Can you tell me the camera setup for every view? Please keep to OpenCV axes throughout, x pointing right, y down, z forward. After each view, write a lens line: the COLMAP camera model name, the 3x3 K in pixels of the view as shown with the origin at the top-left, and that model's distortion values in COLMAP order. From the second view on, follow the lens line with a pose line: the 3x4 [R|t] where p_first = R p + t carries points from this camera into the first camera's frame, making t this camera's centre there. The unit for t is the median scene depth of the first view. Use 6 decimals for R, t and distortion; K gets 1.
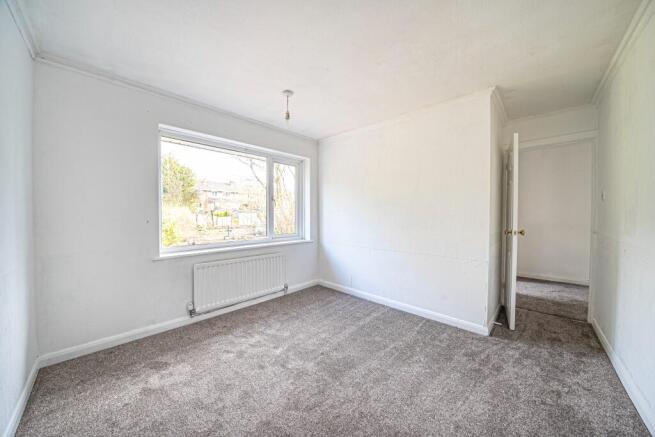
lens RADIAL K [[232.4, 0, 327.5], [0, 232.4, 218.5], [0, 0, 1]] dist [-0.013837, -0.000026]
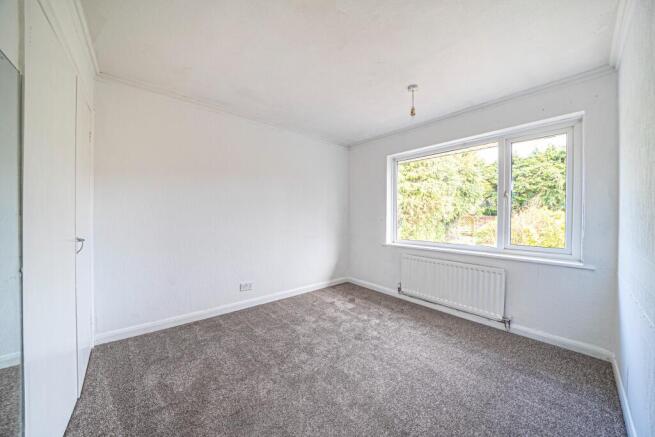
lens RADIAL K [[232.4, 0, 327.5], [0, 232.4, 218.5], [0, 0, 1]] dist [-0.013837, -0.000026]
pose [[-0.121722, 0.004445, -0.992554, 0.753585], [-0.026341, 0.999623, 0.007707, -0.000038], [0.992215, 0.027083, -0.121559, 0.719494]]
